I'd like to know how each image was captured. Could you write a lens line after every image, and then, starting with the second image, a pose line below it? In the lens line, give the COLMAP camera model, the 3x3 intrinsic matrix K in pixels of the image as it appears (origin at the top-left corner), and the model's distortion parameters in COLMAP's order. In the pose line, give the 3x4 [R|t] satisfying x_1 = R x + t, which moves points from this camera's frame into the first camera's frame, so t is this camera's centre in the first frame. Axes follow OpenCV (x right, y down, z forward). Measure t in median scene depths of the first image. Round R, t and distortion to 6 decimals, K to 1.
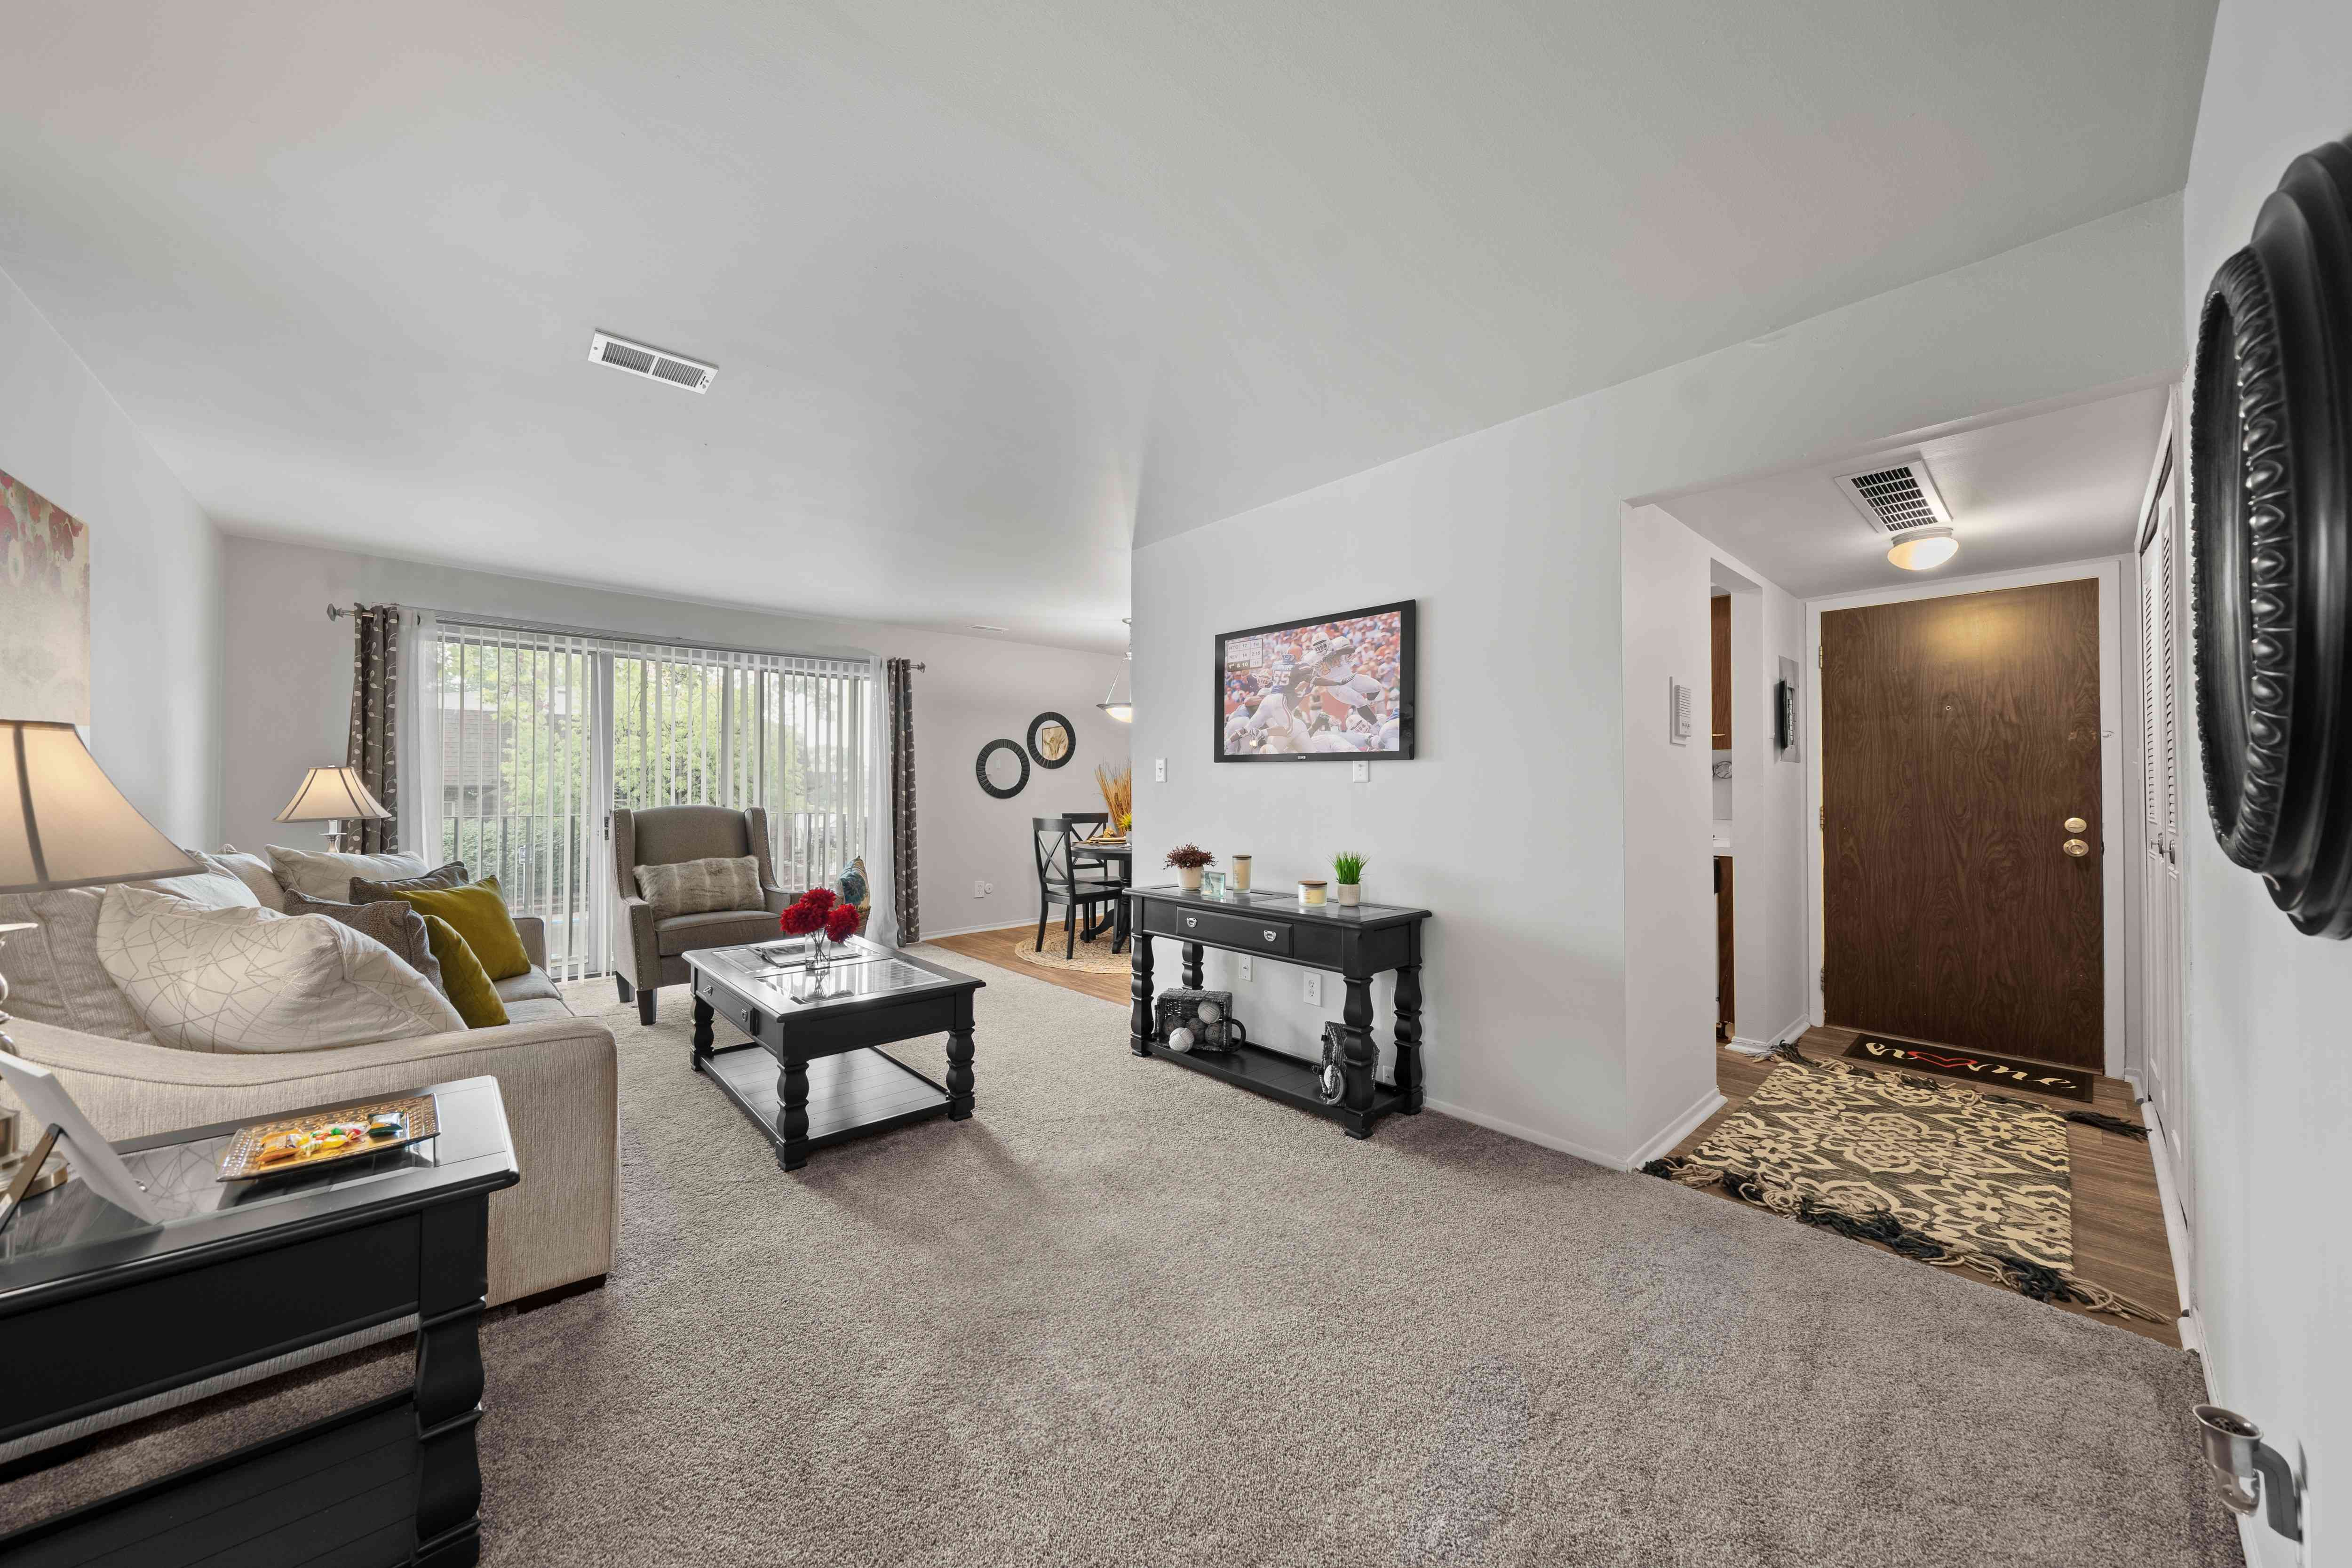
lens RADIAL K [[818.6, 0, 1176.0], [0, 818.6, 784.0], [0, 0, 1]] dist [0.000399, -0.000008]
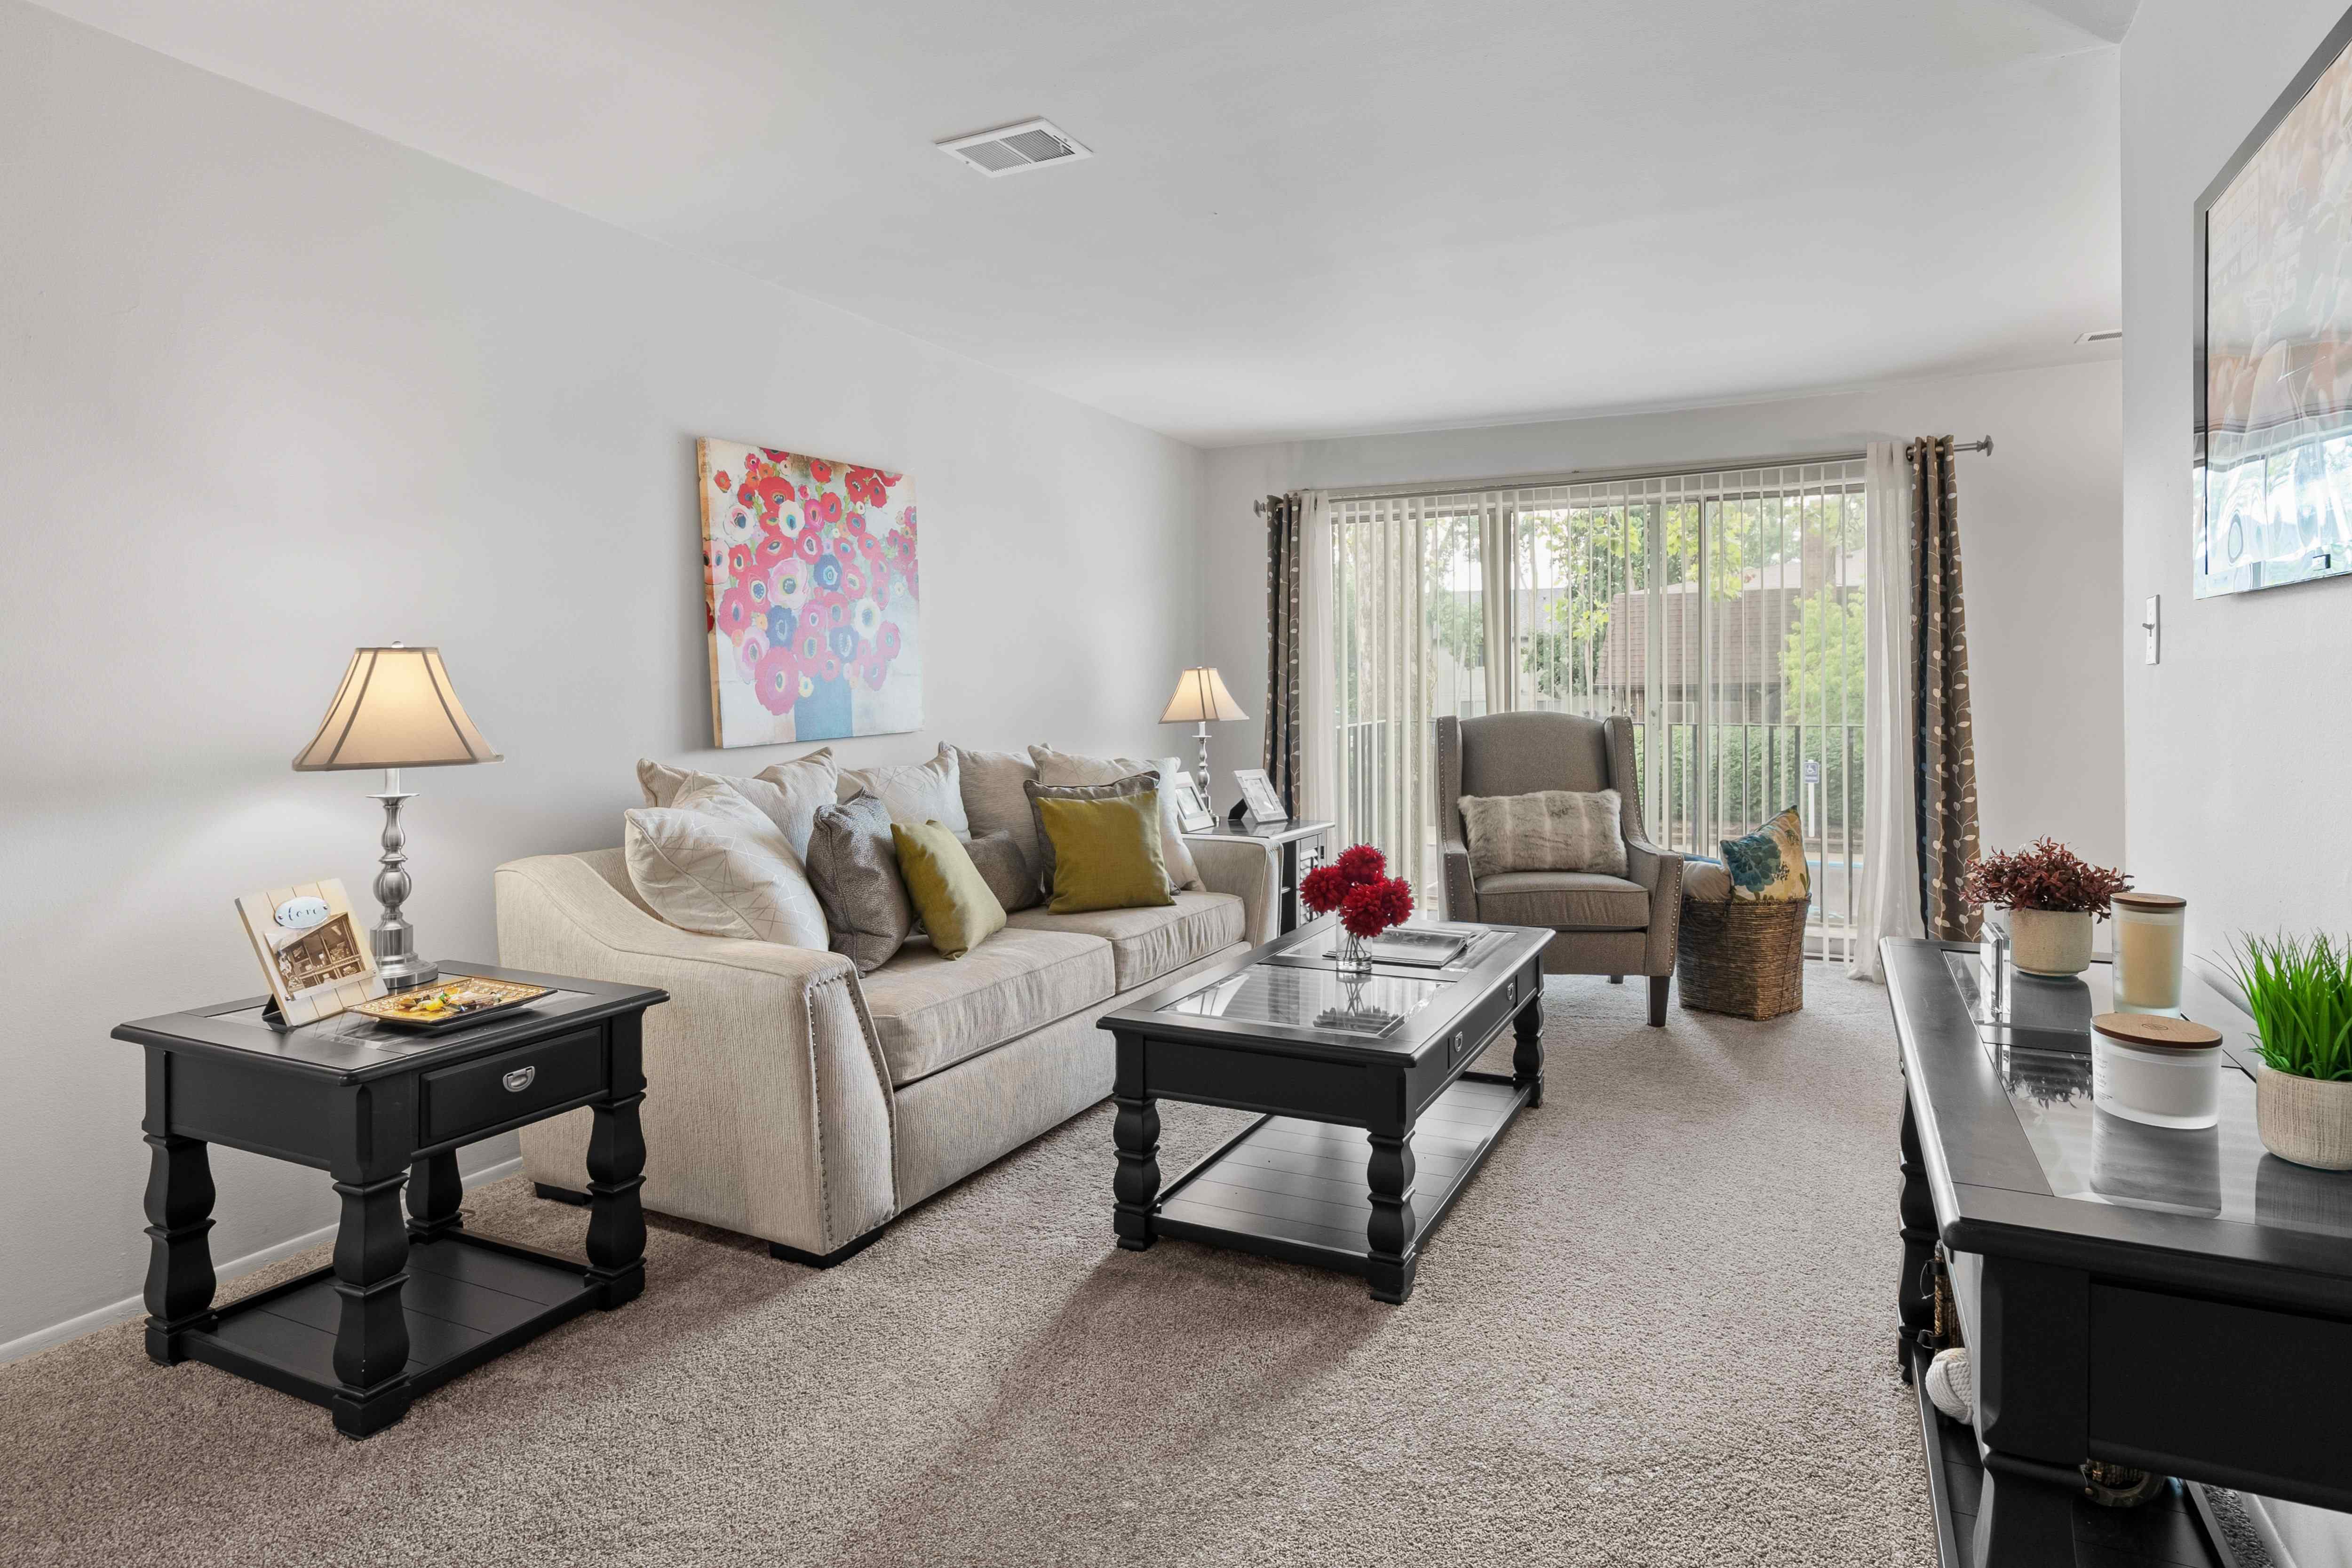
lens RADIAL K [[1209.7, 0, 1175.7], [0, 1209.7, 702.7], [0, 0, 1]] dist [0.001210, -0.000069]
pose [[0.397356, 0.006969, -0.917638, 0.227559], [0.011939, 0.999847, 0.012764, 0.001068], [0.917587, -0.016027, 0.397212, 0.308495]]
